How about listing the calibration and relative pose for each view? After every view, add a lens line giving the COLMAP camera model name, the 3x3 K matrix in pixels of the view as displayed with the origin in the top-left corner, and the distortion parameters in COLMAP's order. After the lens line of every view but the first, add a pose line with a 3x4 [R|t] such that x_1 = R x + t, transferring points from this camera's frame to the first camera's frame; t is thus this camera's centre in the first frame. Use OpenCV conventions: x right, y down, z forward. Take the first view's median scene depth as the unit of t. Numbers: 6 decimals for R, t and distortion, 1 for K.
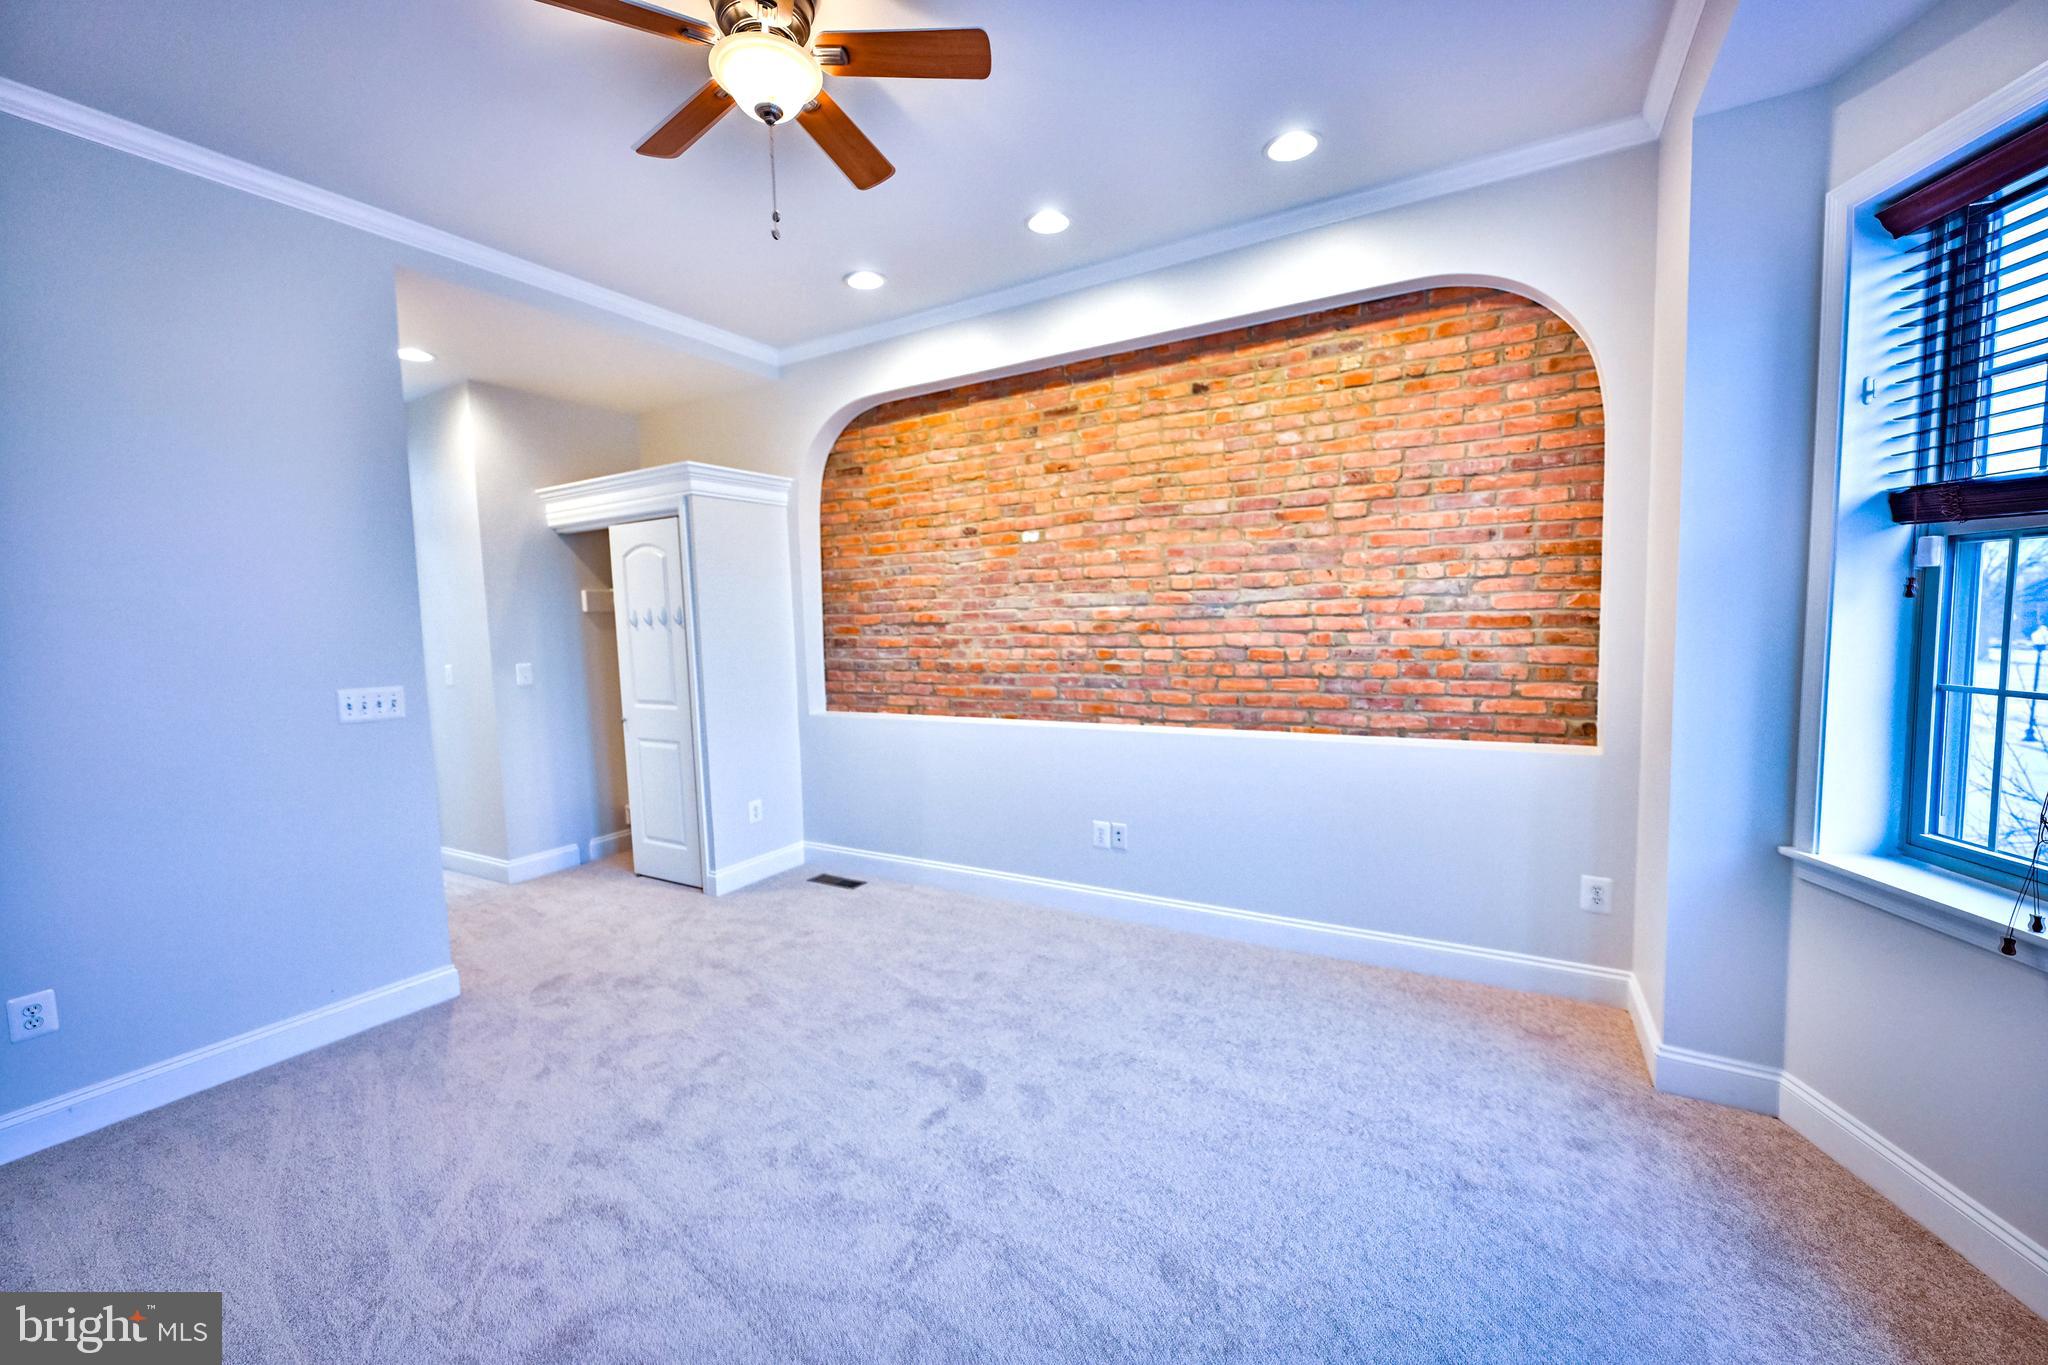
lens RADIAL K [[807.9, 0, 1017.2], [0, 807.9, 680.3], [0, 0, 1]] dist [-0.000952, 0.000332]
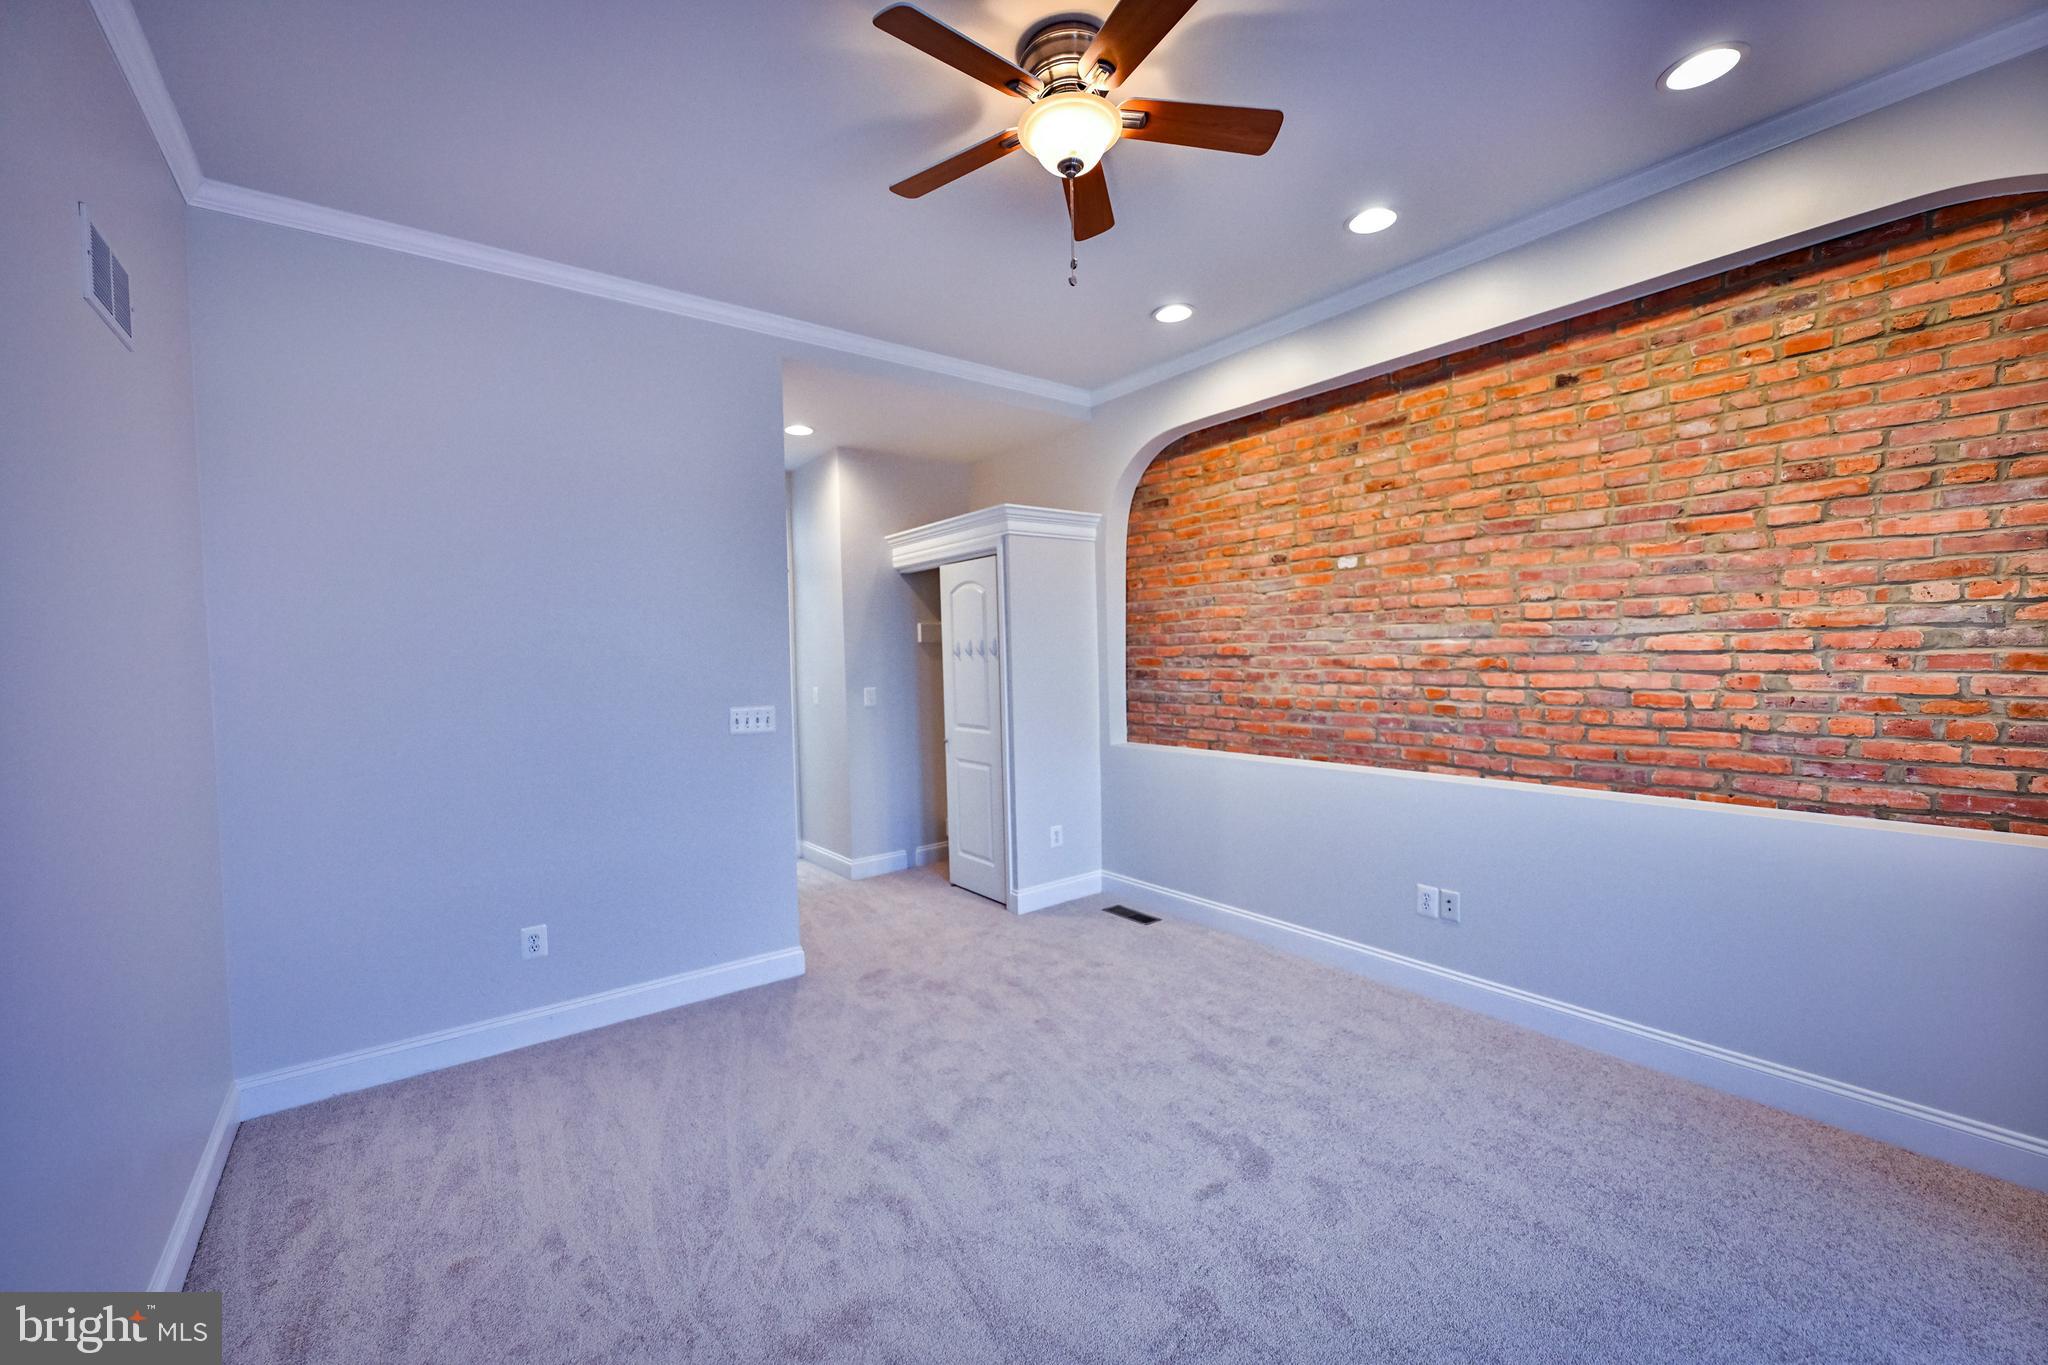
lens RADIAL K [[807.9, 0, 1021.6], [0, 807.9, 679.8], [0, 0, 1]] dist [-0.000952, 0.000332]
pose [[0.927979, 0.020256, -0.372082, 0.019536], [-0.033658, 0.998996, -0.029560, -0.006773], [0.371109, 0.039955, 0.927729, 0.023899]]
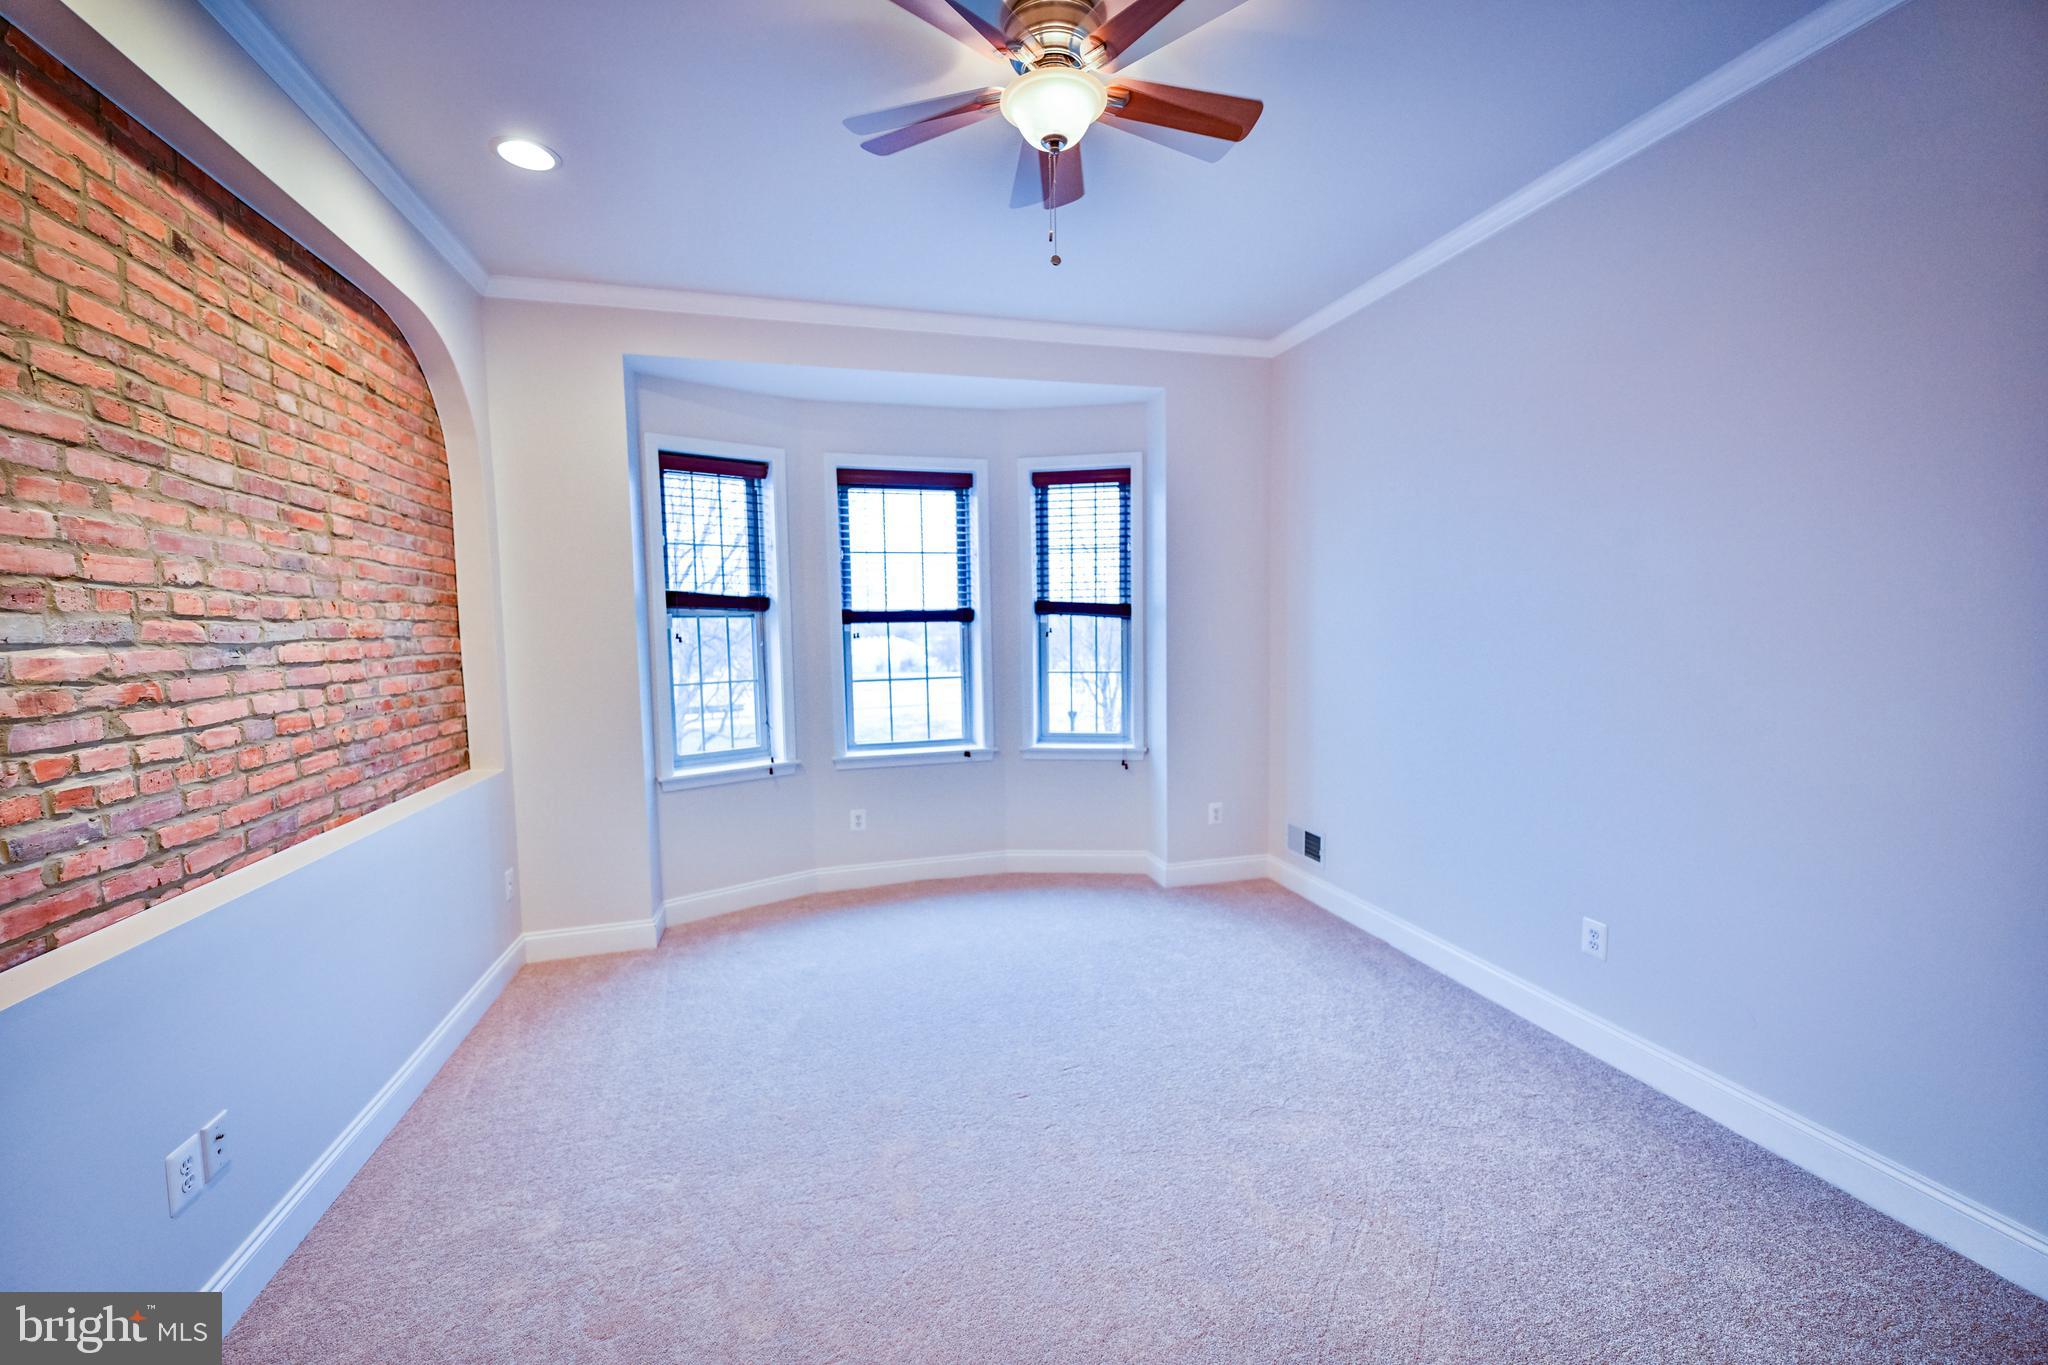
lens RADIAL K [[807.9, 0, 1023.2], [0, 807.9, 681.2], [0, 0, 1]] dist [-0.000952, 0.000332]
pose [[-0.720973, -0.008852, 0.692907, -0.553311], [0.091495, 0.989948, 0.107847, -0.080620], [-0.686897, 0.141152, -0.712916, 1.034901]]
